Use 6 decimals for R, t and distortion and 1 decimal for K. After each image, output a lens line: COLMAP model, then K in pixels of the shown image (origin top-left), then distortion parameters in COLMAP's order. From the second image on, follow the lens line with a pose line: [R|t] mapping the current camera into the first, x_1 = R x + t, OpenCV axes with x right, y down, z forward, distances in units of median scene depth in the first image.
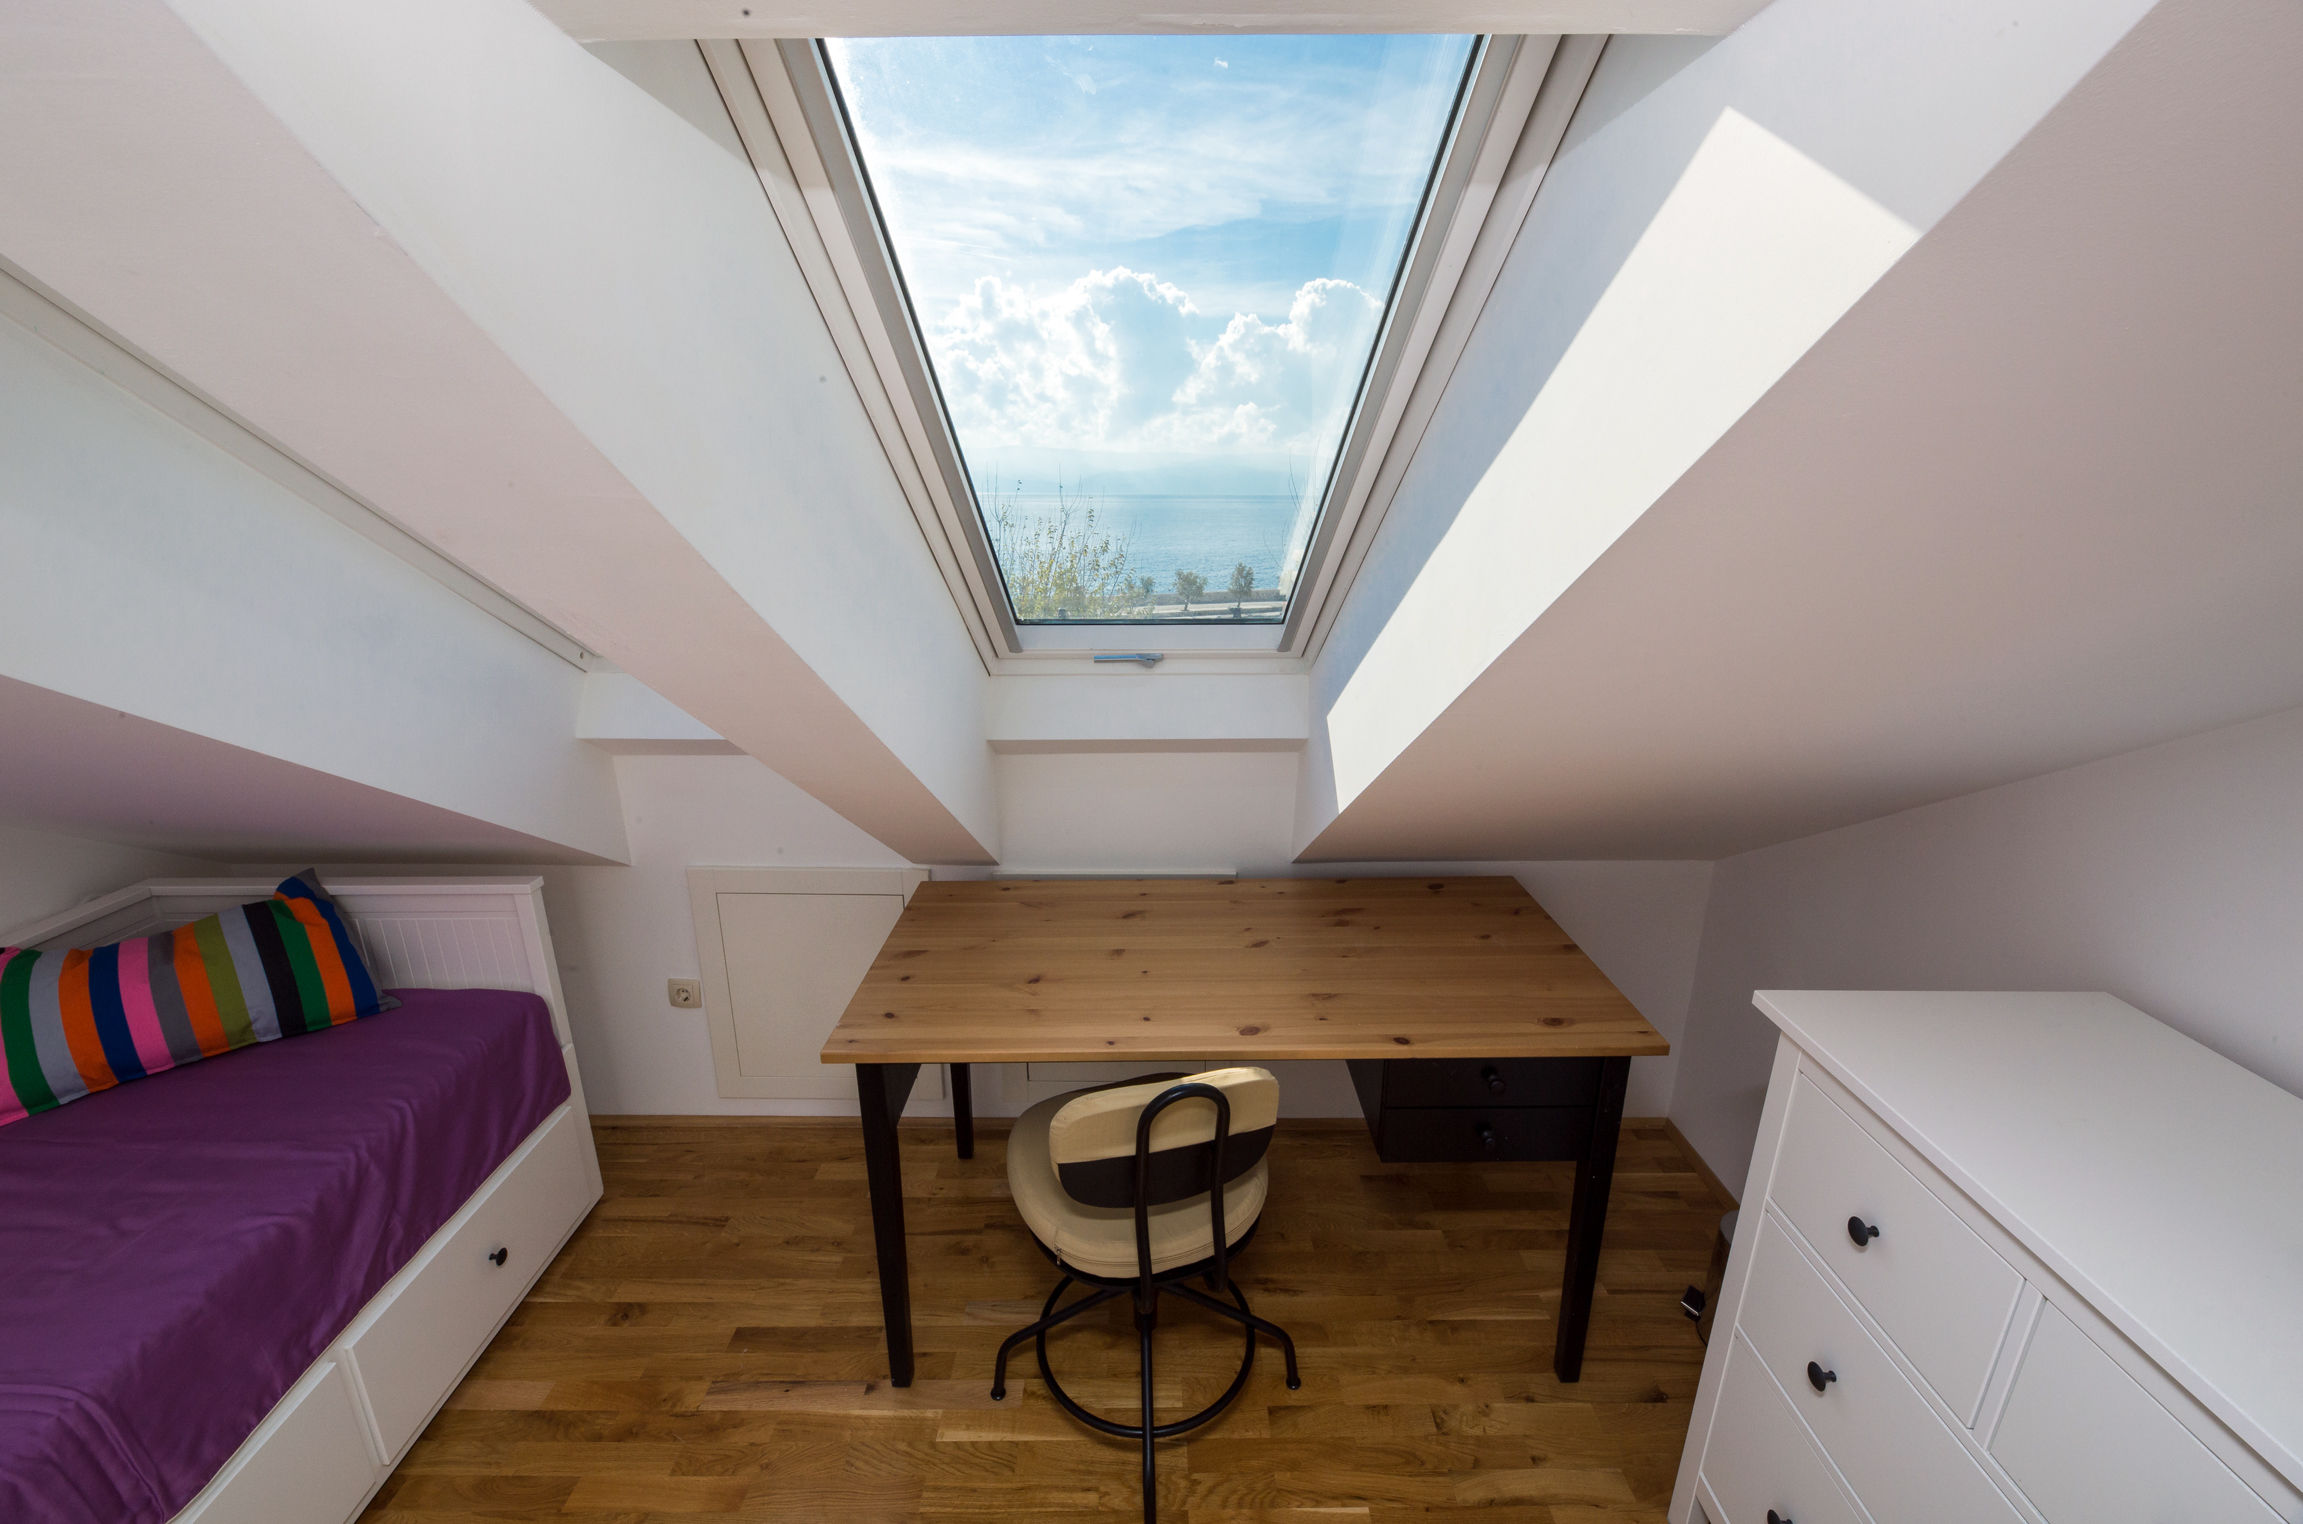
lens RADIAL K [[946.5, 0, 1151.5], [0, 946.5, 762.0], [0, 0, 1]] dist [0.002191, -0.003627]
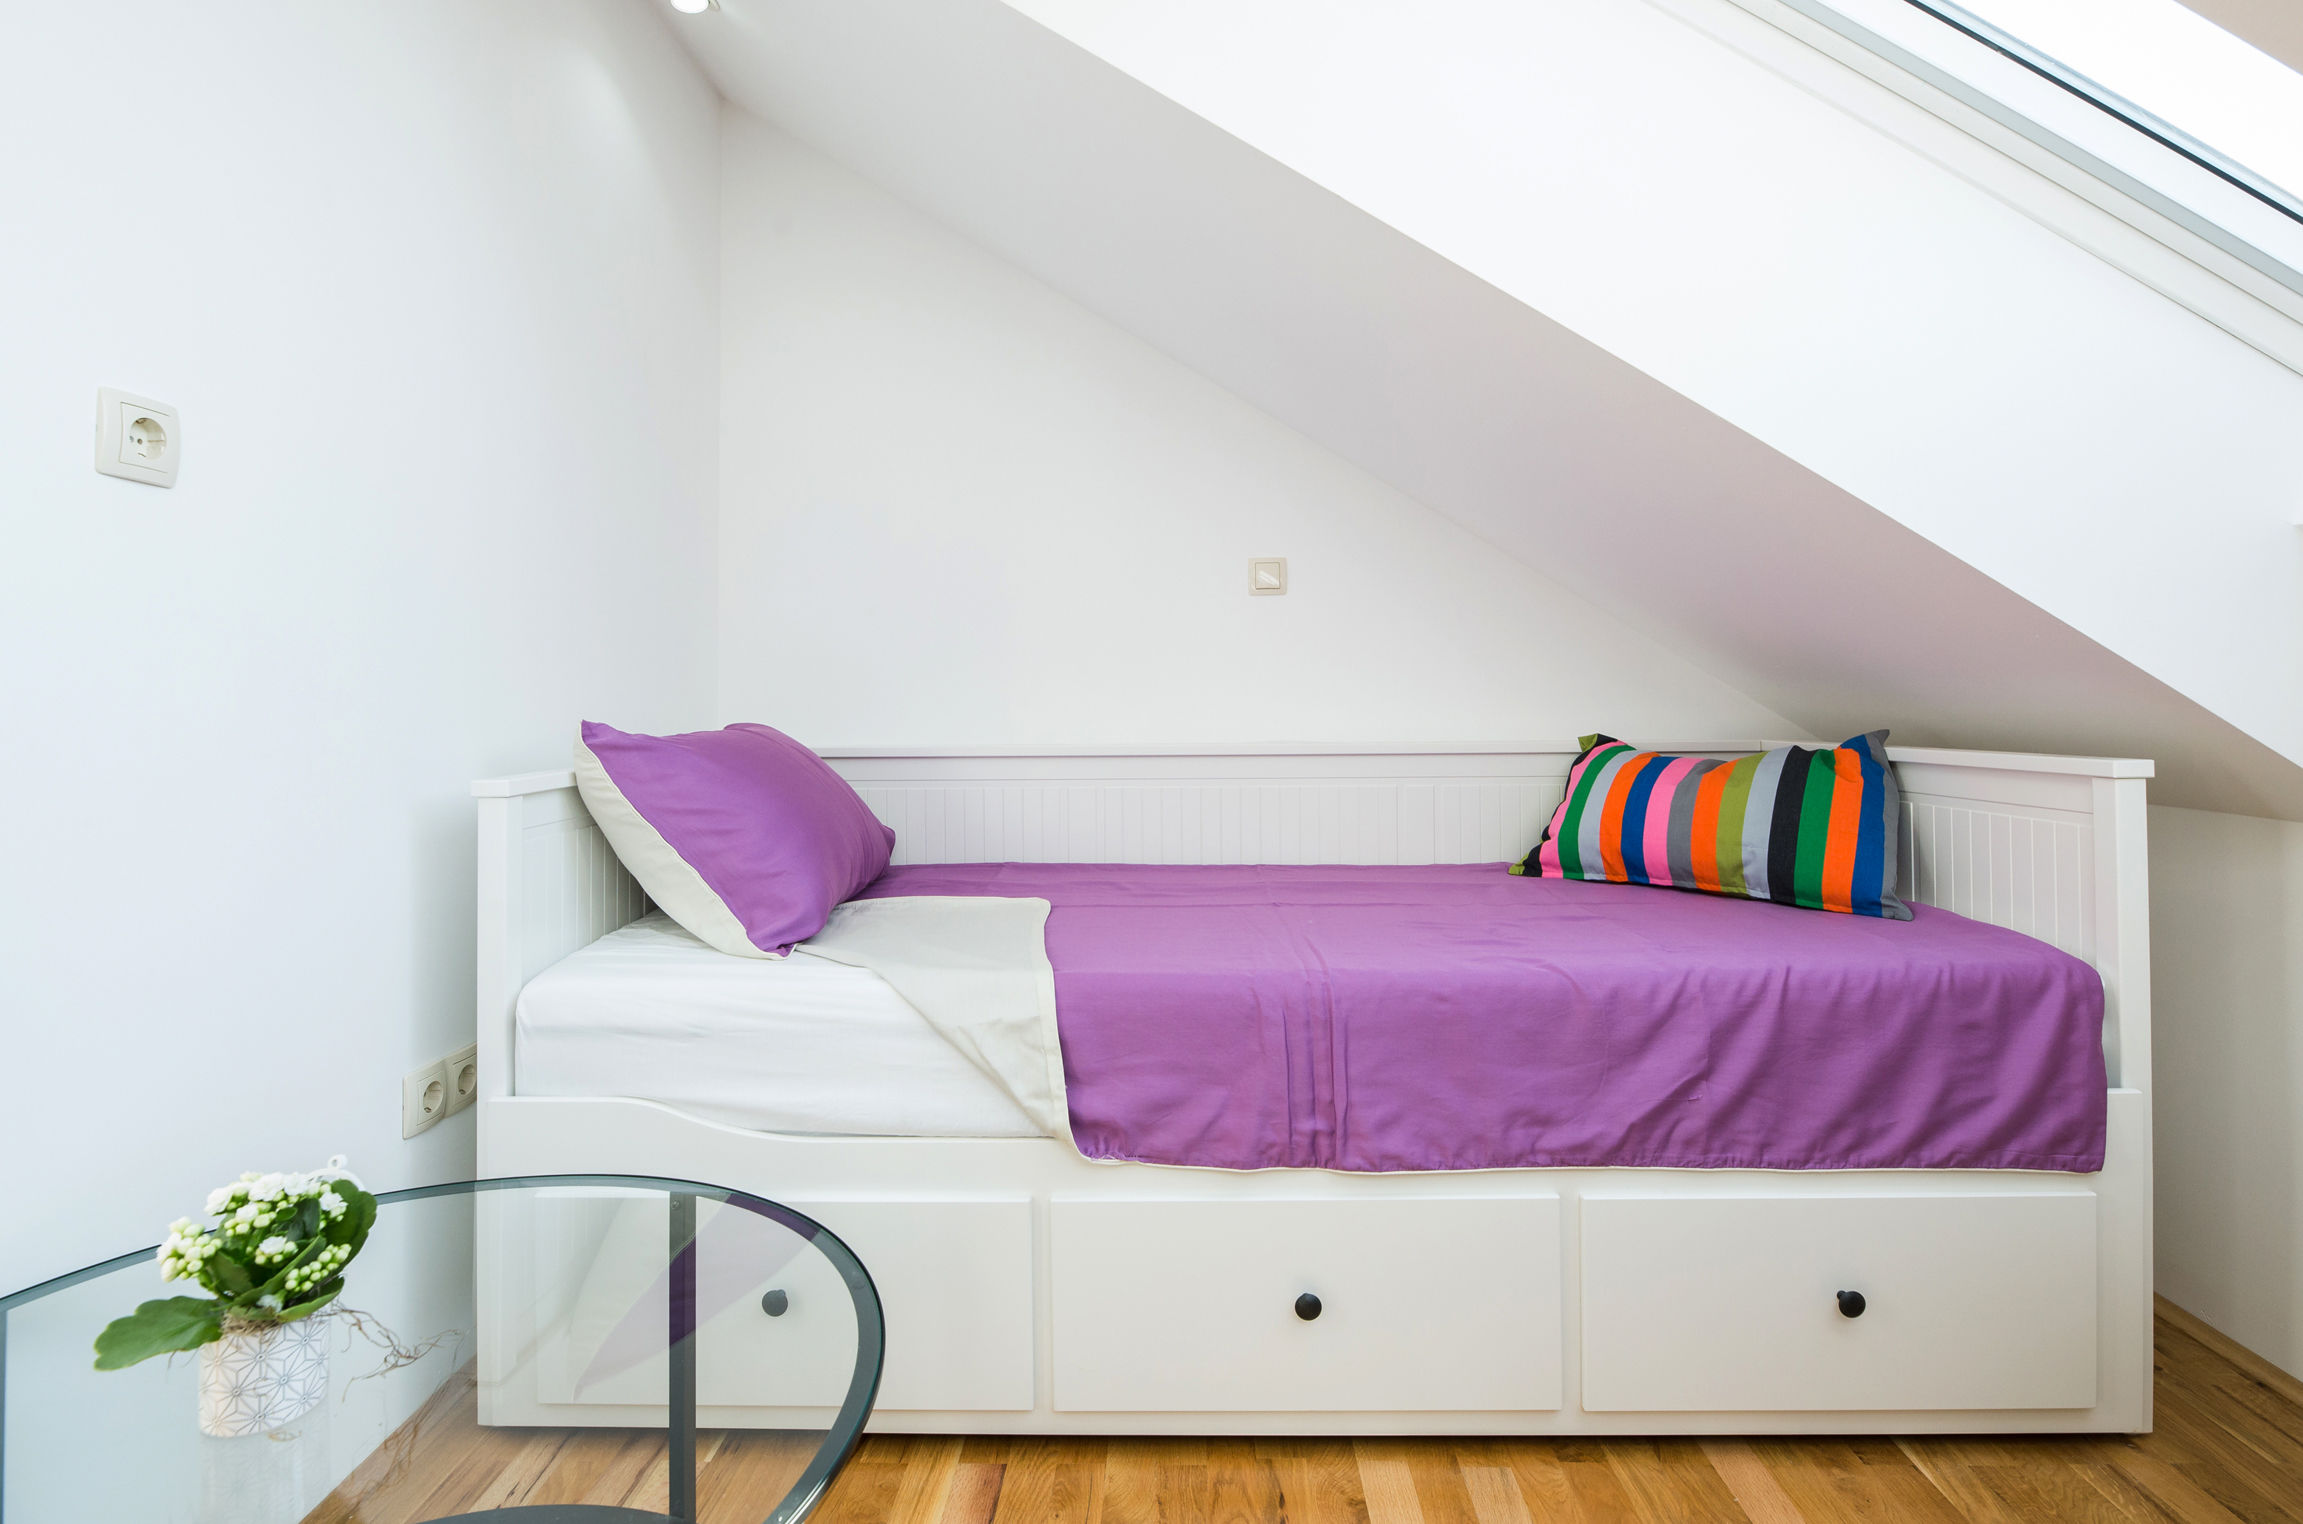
lens RADIAL K [[1096.1, 0, 1155.5], [0, 1096.1, 702.6], [0, 0, 1]] dist [0.004411, -0.007607]
pose [[-0.025251, -0.009018, -0.999640, 0.020932], [-0.290089, 0.956999, -0.001305, 0.286377], [0.956666, 0.289952, -0.026781, 0.484417]]
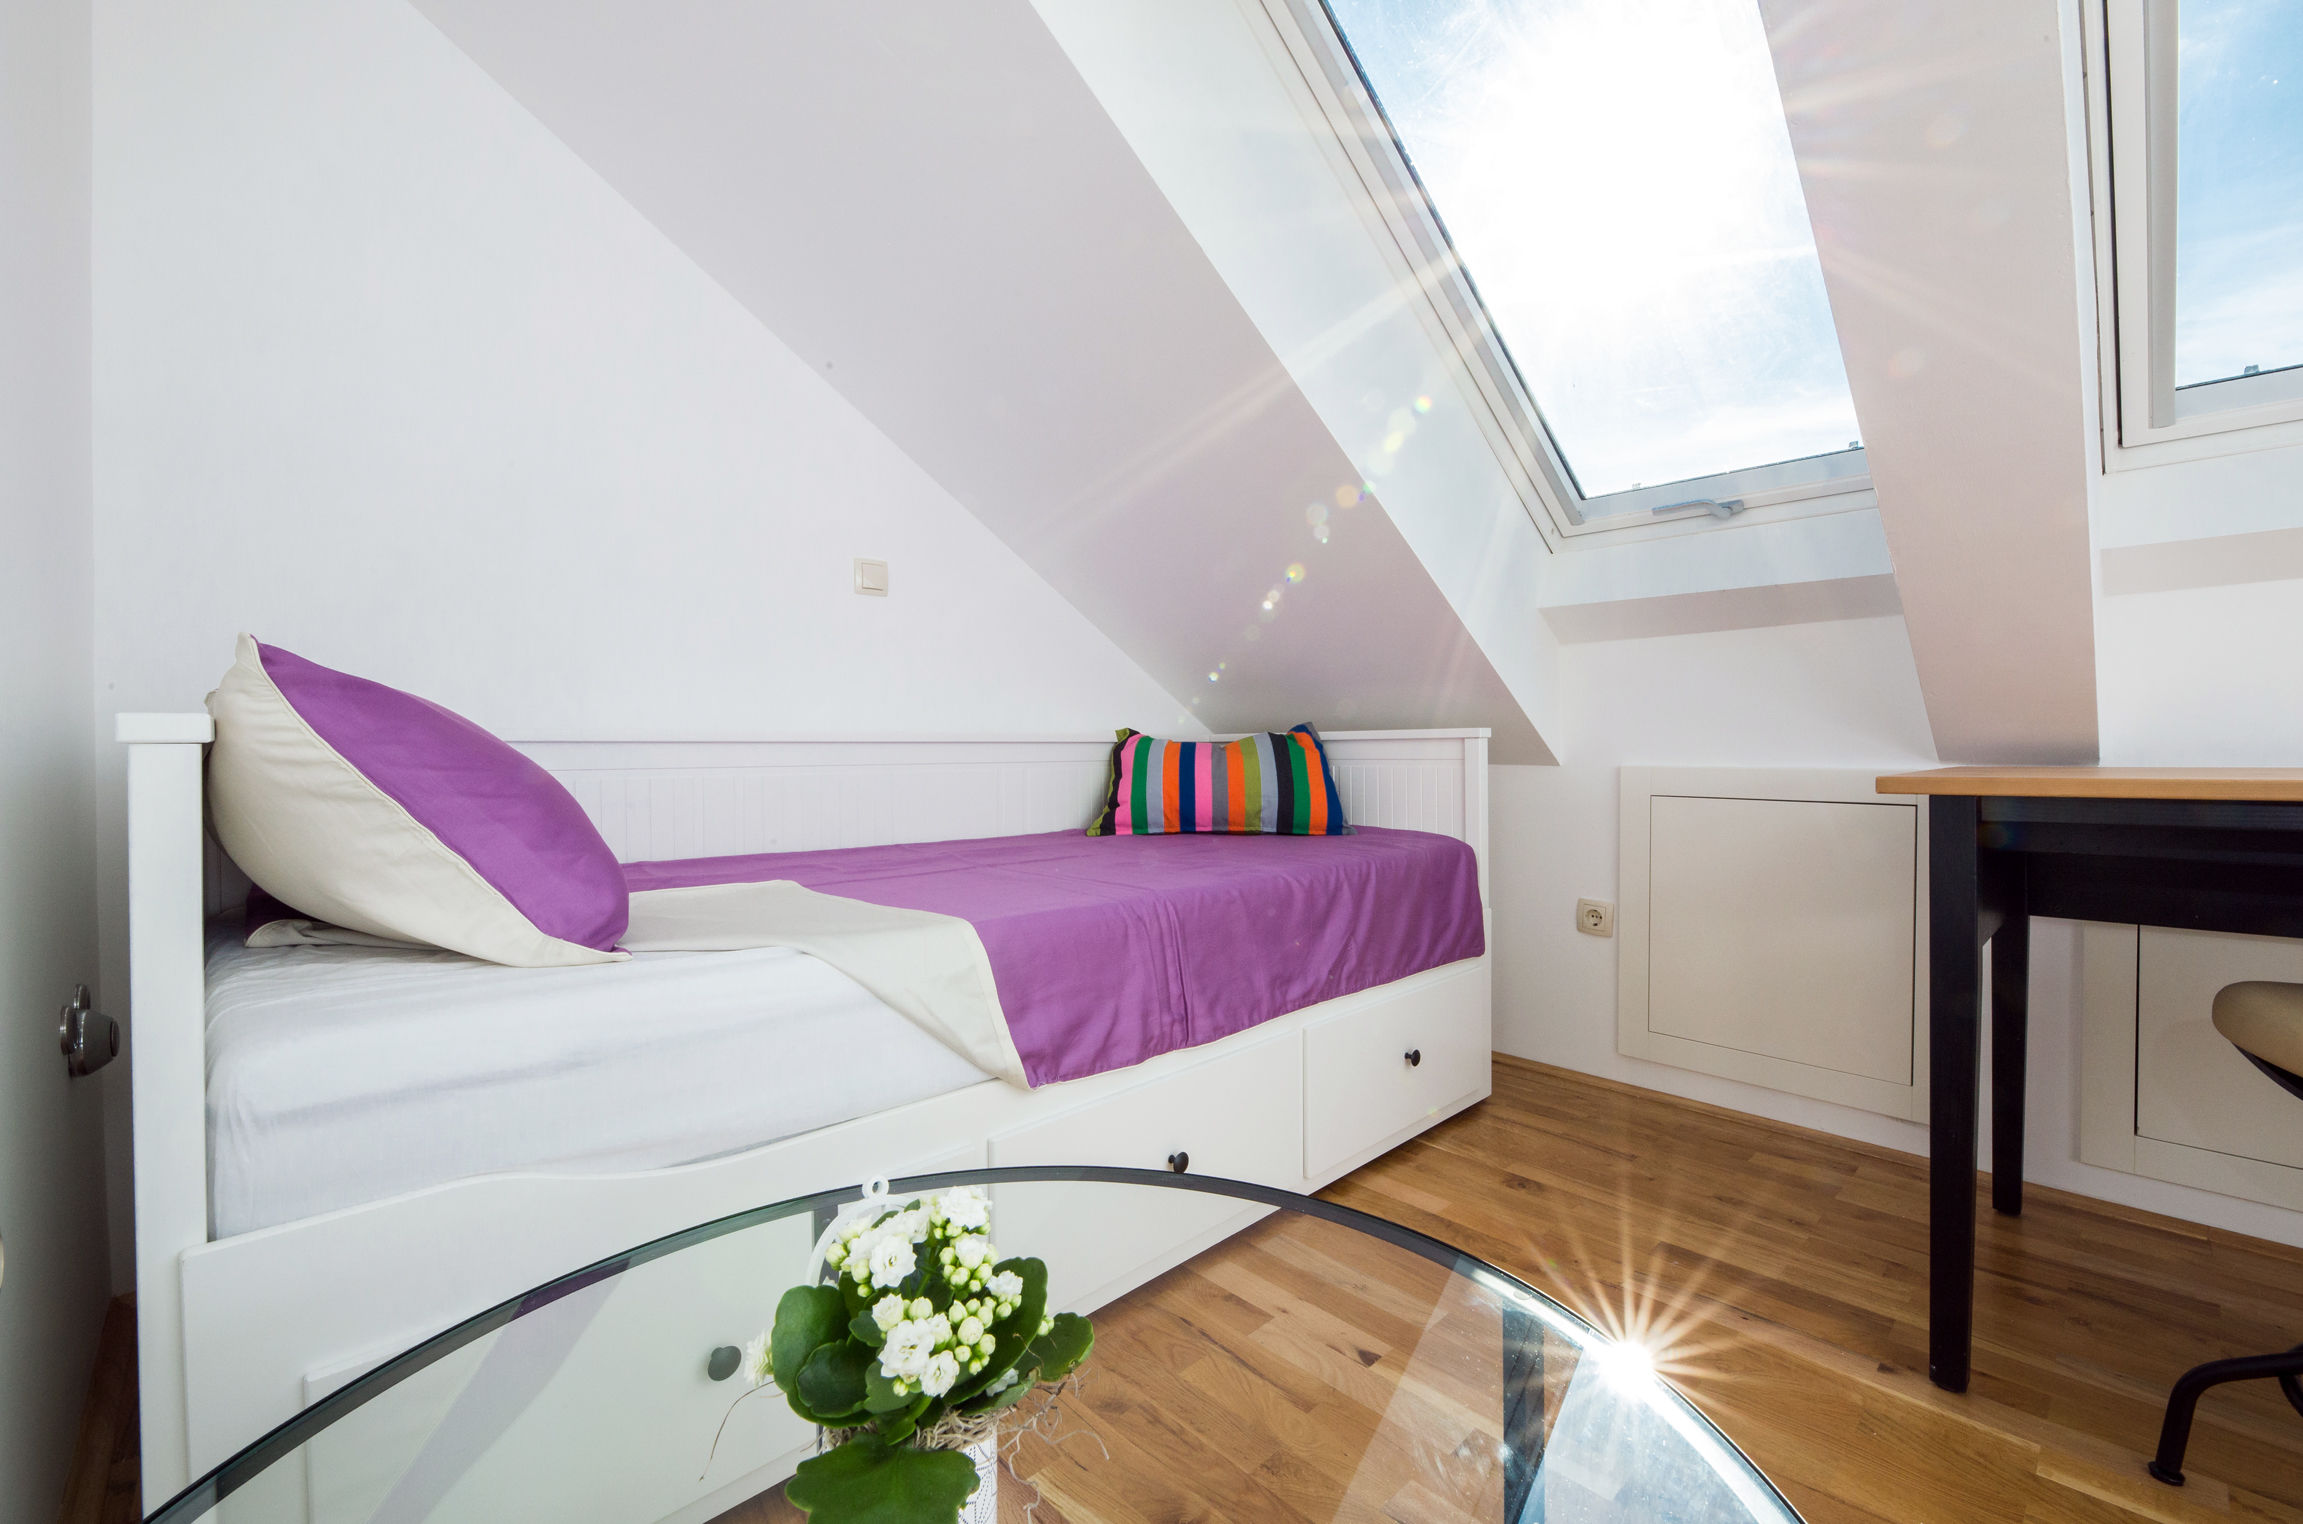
lens RADIAL K [[946.5, 0, 1151.5], [0, 946.5, 762.0], [0, 0, 1]] dist [0.002191, -0.003627]
pose [[0.692467, -0.002201, -0.721446, -0.170758], [-0.203676, 0.958721, -0.198420, 0.478988], [0.692102, 0.284341, 0.663434, 0.077213]]
